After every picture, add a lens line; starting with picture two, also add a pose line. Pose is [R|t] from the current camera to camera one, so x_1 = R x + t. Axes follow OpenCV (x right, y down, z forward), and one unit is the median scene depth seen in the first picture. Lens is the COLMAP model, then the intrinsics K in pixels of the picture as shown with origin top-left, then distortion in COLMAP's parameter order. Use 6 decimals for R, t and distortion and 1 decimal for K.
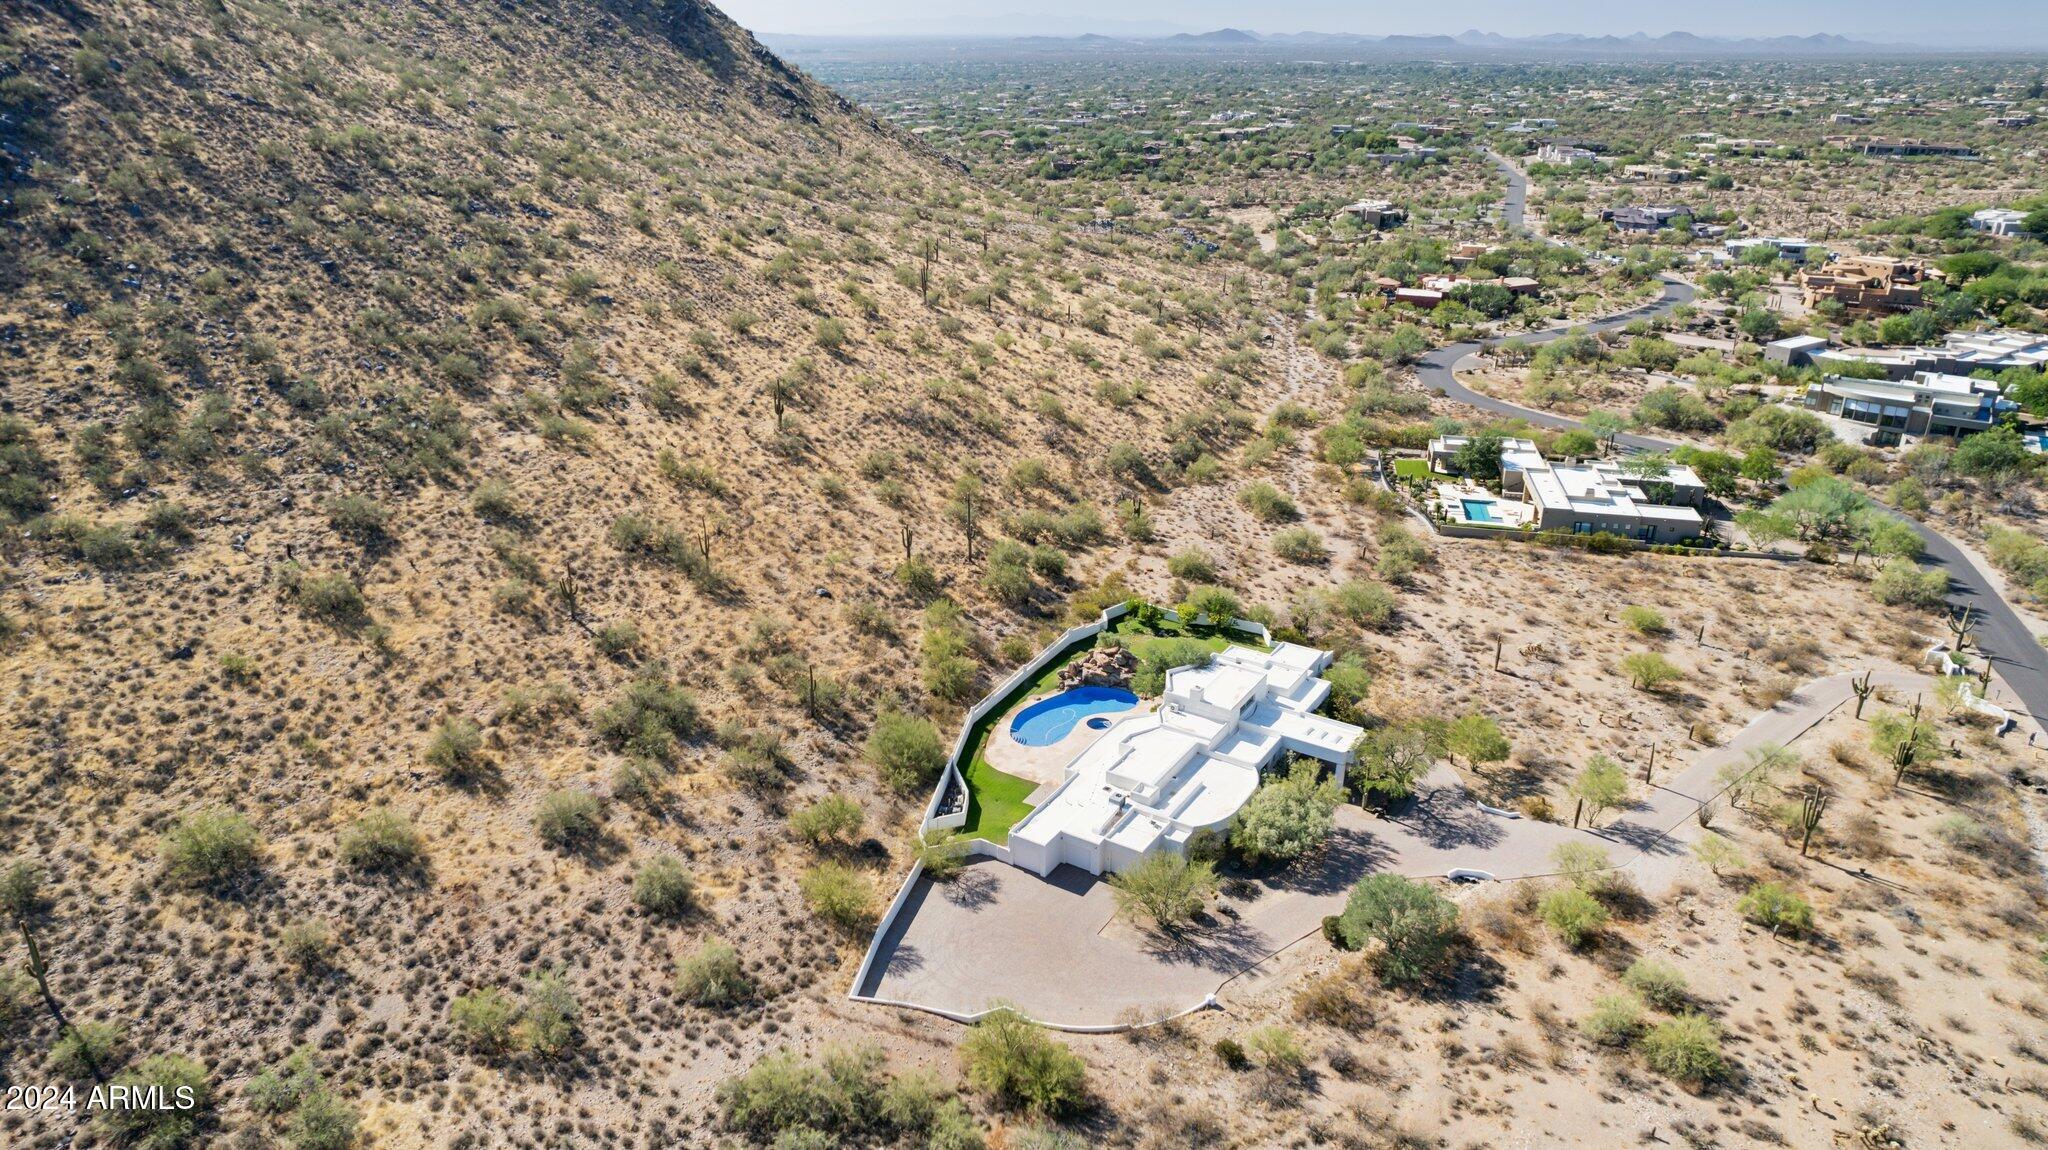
lens RADIAL K [[1324.8, 0, 1024.1], [0, 1324.8, 580.8], [0, 0, 1]] dist [-0.074107, 0.067029]
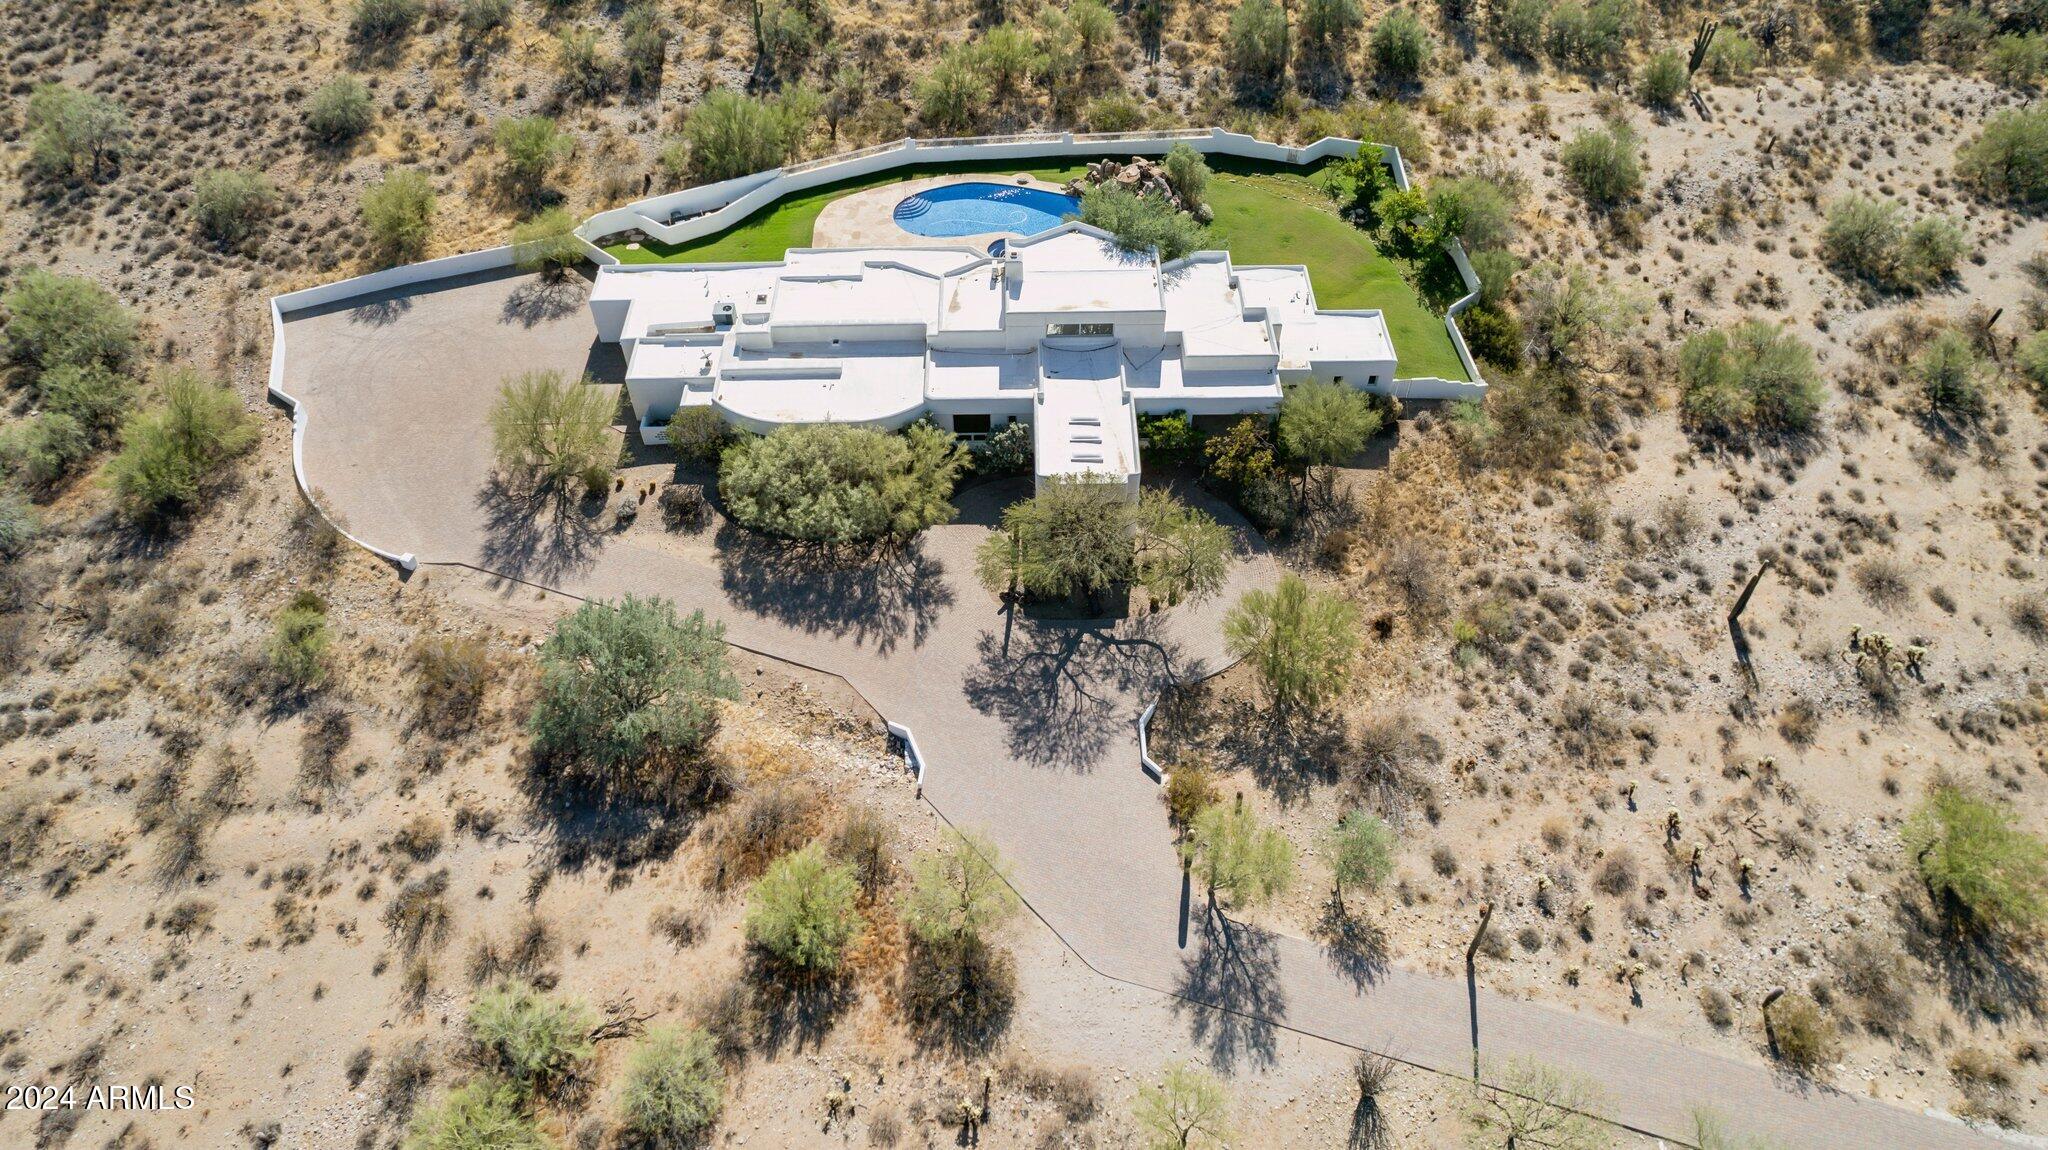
lens RADIAL K [[1324.8, 0, 1024.1], [0, 1324.8, 575.7], [0, 0, 1]] dist [-0.074107, 0.067029]
pose [[0.542181, 0.630465, -0.555476, 0.516182], [-0.320923, 0.766333, 0.556545, -0.131211], [0.776562, -0.123483, 0.617822, 0.574893]]
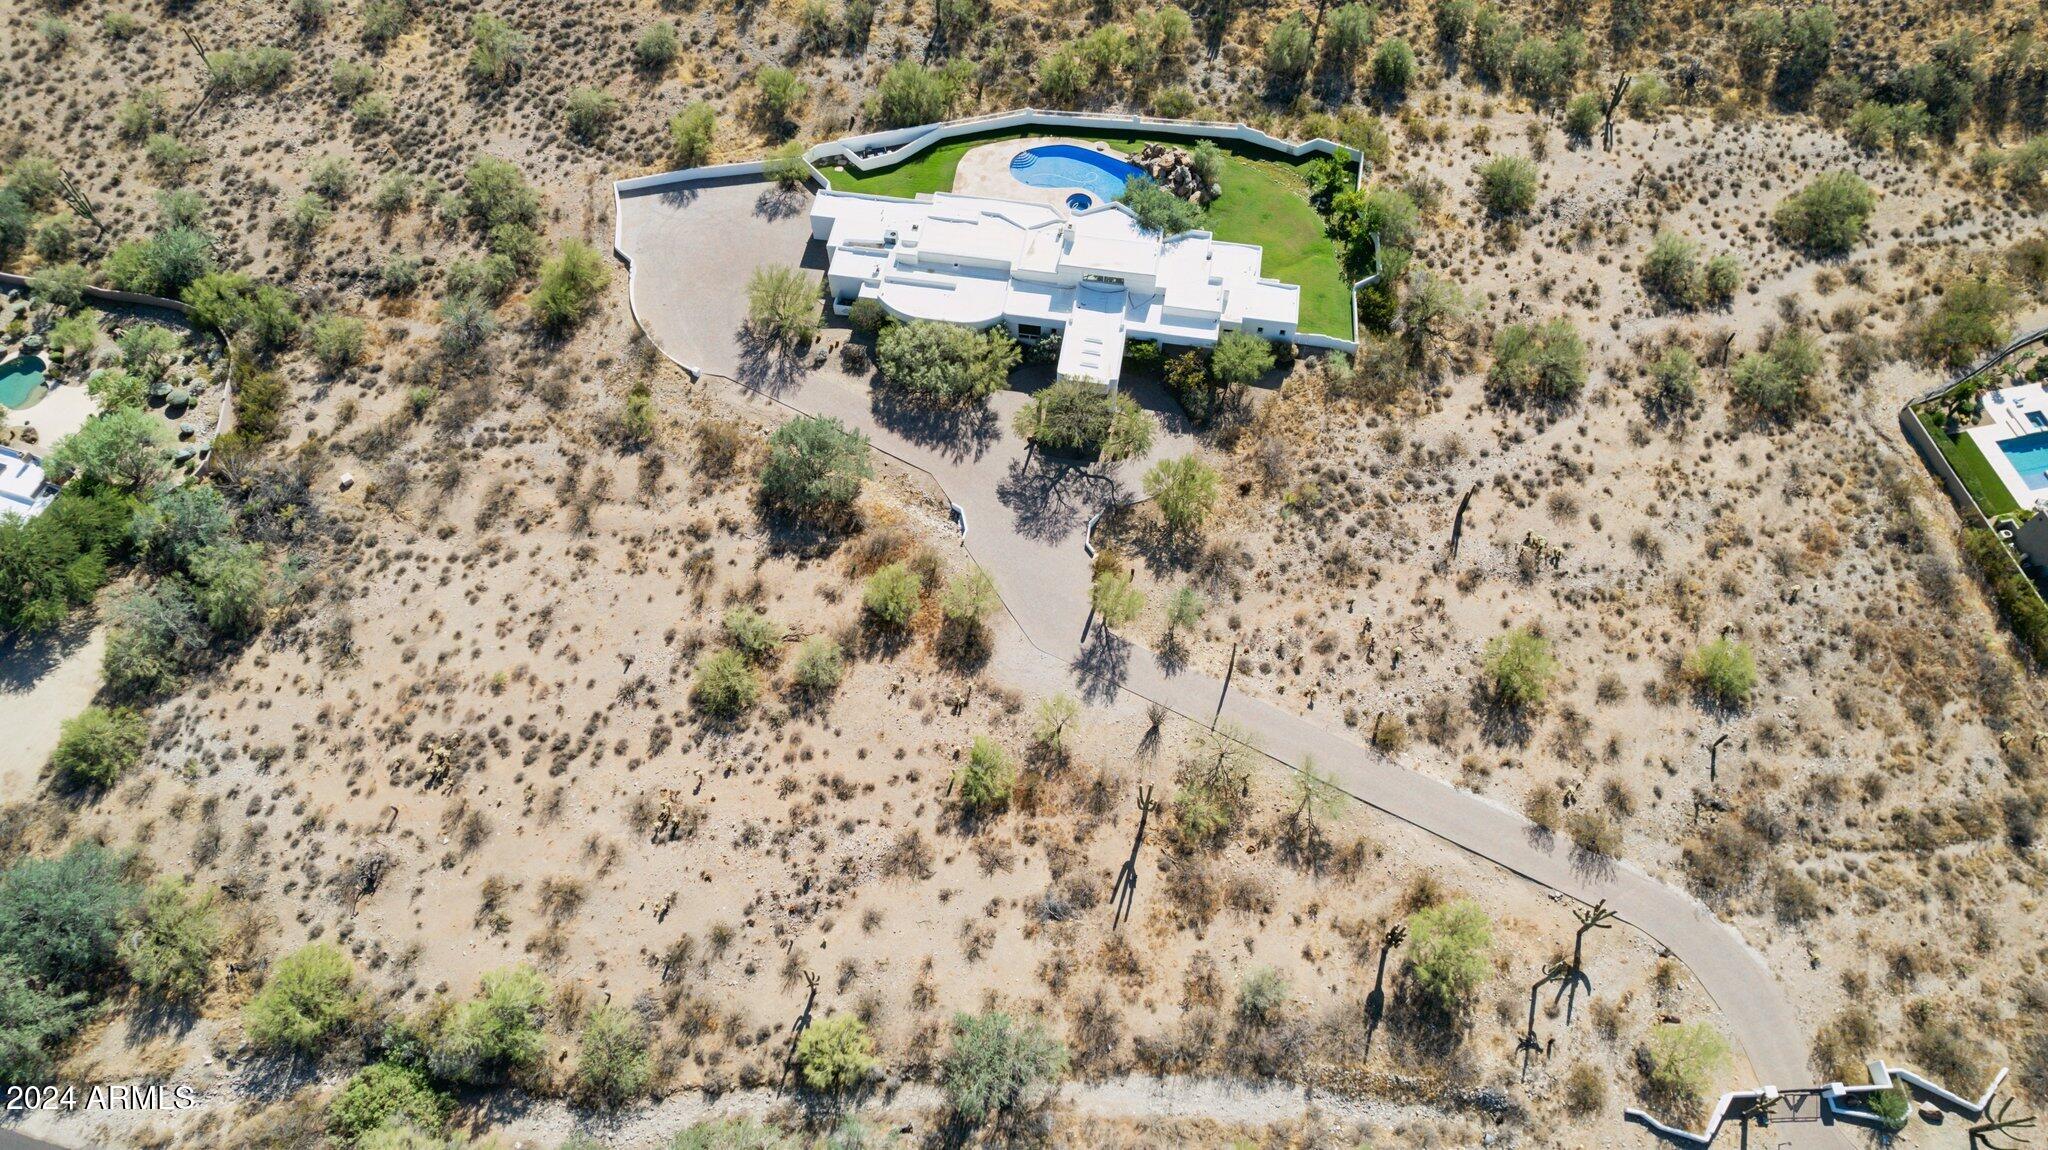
lens RADIAL K [[1324.8, 0, 1026.9], [0, 1324.8, 579.0], [0, 0, 1]] dist [-0.074107, 0.067029]
pose [[0.389022, 0.792493, -0.469699, 0.718189], [-0.352625, 0.599130, 0.718817, -0.412255], [0.851068, -0.114008, 0.512528, 0.421117]]
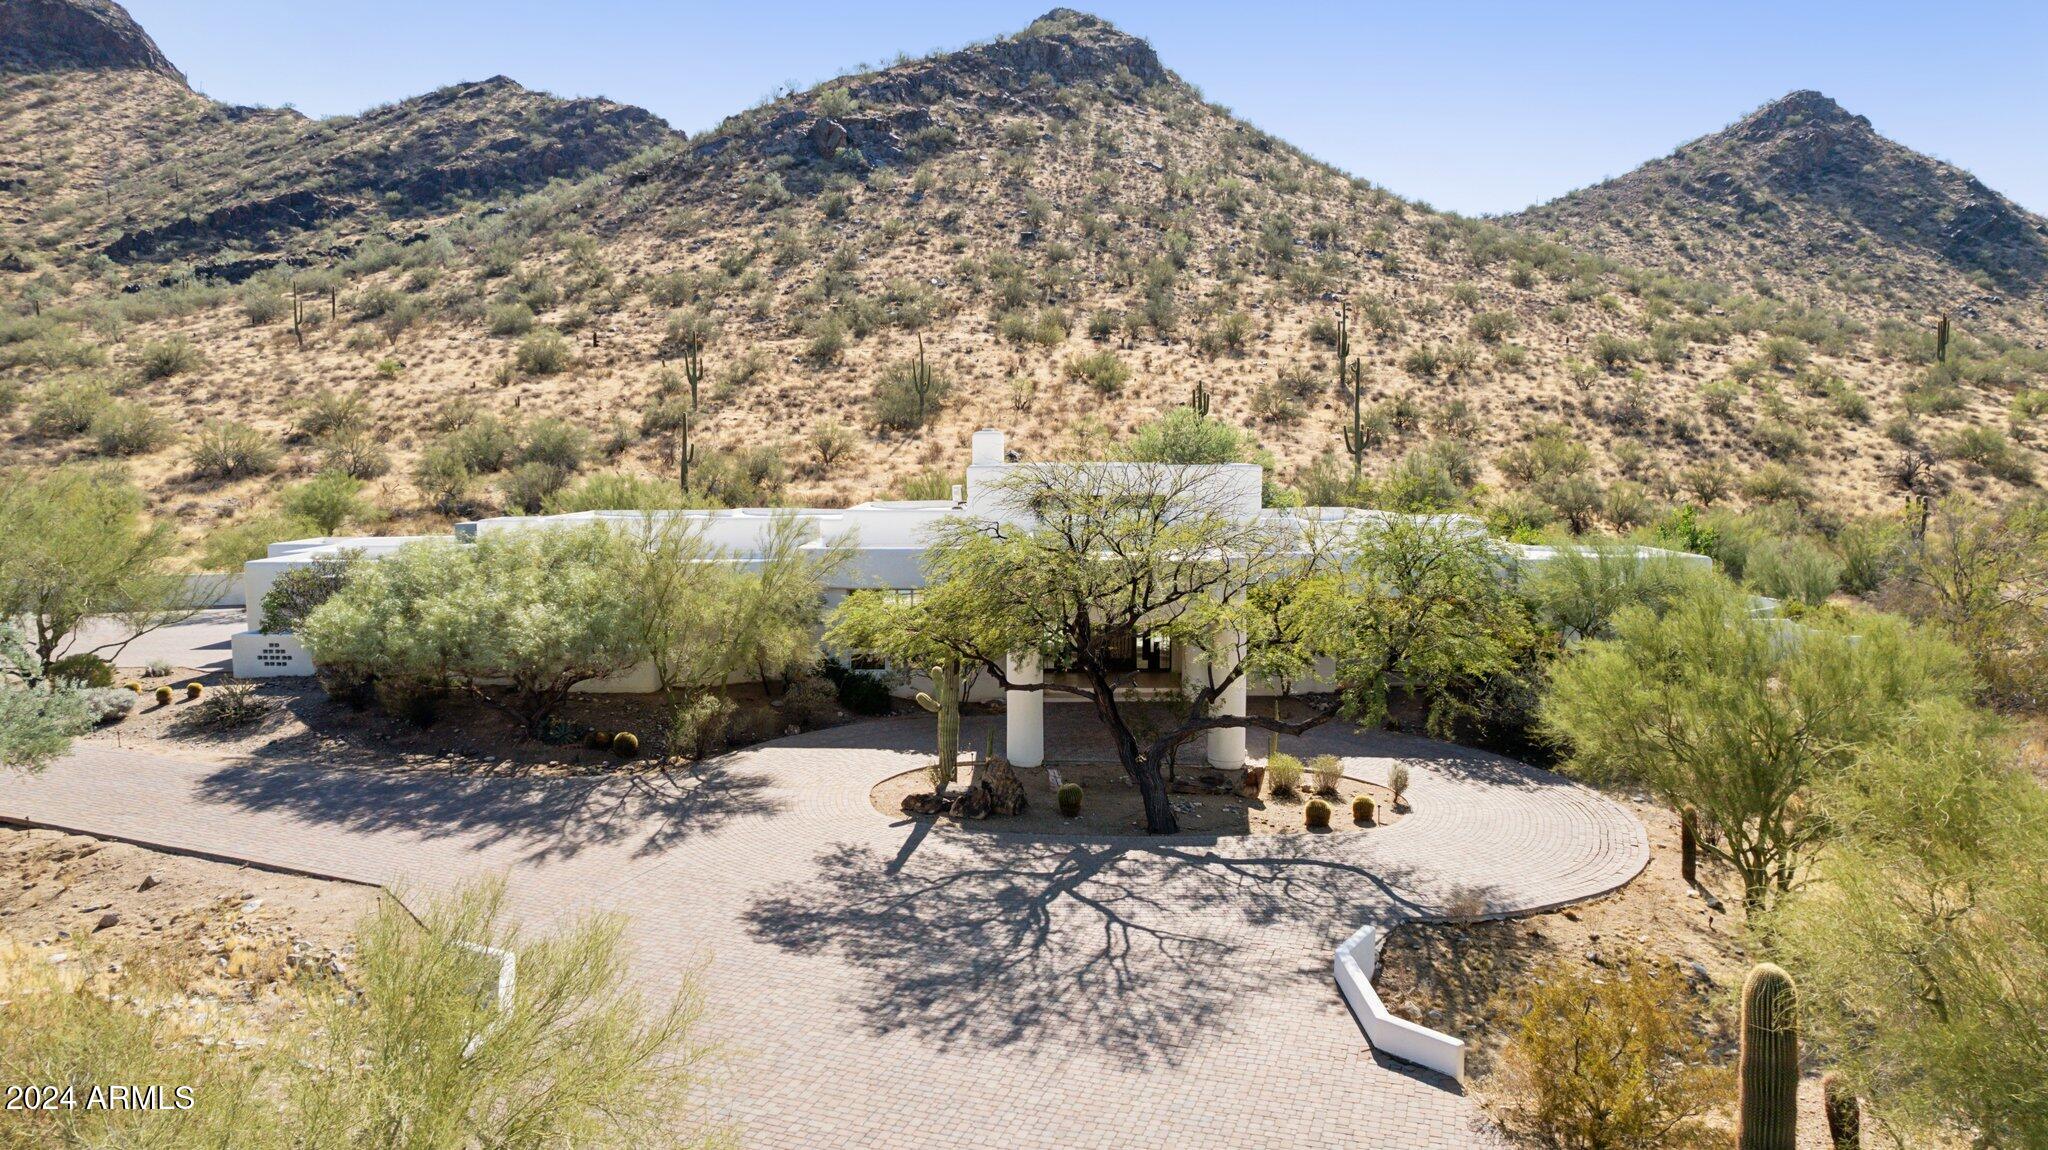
lens RADIAL K [[1324.8, 0, 1024.8], [0, 1324.8, 588.0], [0, 0, 1]] dist [-0.074107, 0.067029]
pose [[0.520129, 0.082061, -0.850136, 0.403359], [-0.330544, 0.937148, -0.111773, 0.144356], [0.787532, 0.339144, 0.514563, 0.784080]]
